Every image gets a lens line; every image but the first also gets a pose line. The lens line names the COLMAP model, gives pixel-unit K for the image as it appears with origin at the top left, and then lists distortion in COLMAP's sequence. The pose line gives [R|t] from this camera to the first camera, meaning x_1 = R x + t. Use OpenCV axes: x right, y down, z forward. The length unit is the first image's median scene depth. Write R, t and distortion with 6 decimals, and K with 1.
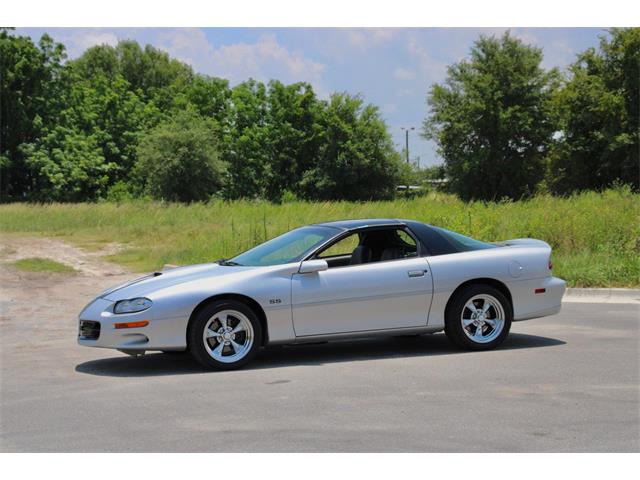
lens RADIAL K [[1697.9, 0, 323.0], [0, 1697.9, 231.7], [0, 0, 1]] dist [0.710828, 0.572584]
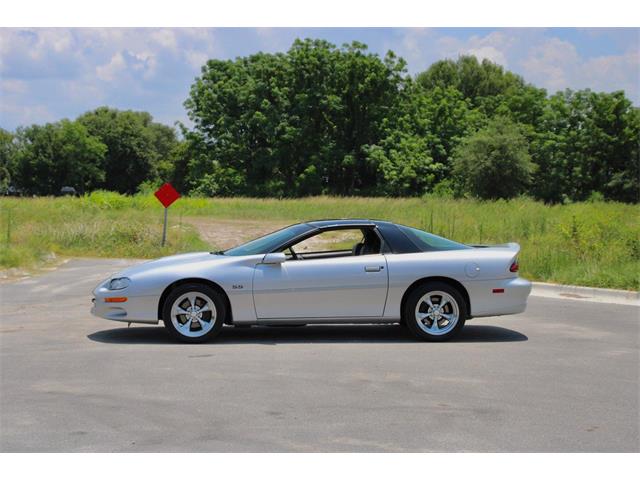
lens RADIAL K [[1495.4, 0, 320.0], [0, 1495.4, 240.0], [0, 0, 1]] dist [0.514992, 0.796710]
pose [[0.941725, 0.045407, -0.333305, 0.149113], [-0.041250, 0.998958, 0.019543, -0.005253], [0.333845, -0.004656, 0.942617, 0.028074]]
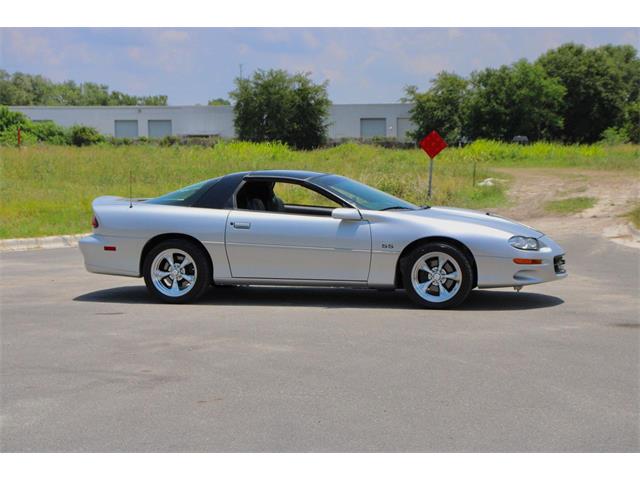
lens RADIAL K [[1697.9, 0, 323.0], [0, 1697.9, 231.7], [0, 0, 1]] dist [0.710828, 0.572584]
pose [[0.690245, 0.065694, -0.720587, 0.332857], [-0.034093, 0.997717, 0.058302, -0.013079], [0.722772, -0.015675, 0.690909, 0.134034]]
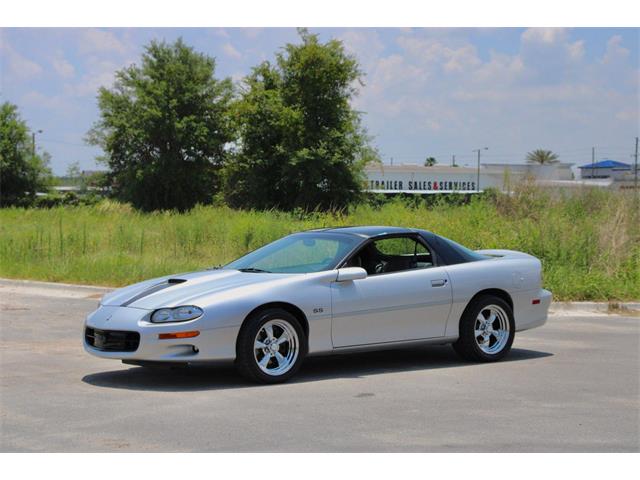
lens RADIAL K [[1741.1, 0, 327.5], [0, 1741.1, 231.0], [0, 0, 1]] dist [0.765919, 1.262349]
pose [[0.943223, 0.020187, 0.331545, -0.145003], [-0.017376, 0.999784, -0.011440, 0.002974], [-0.331704, 0.005029, 0.943370, 0.029773]]
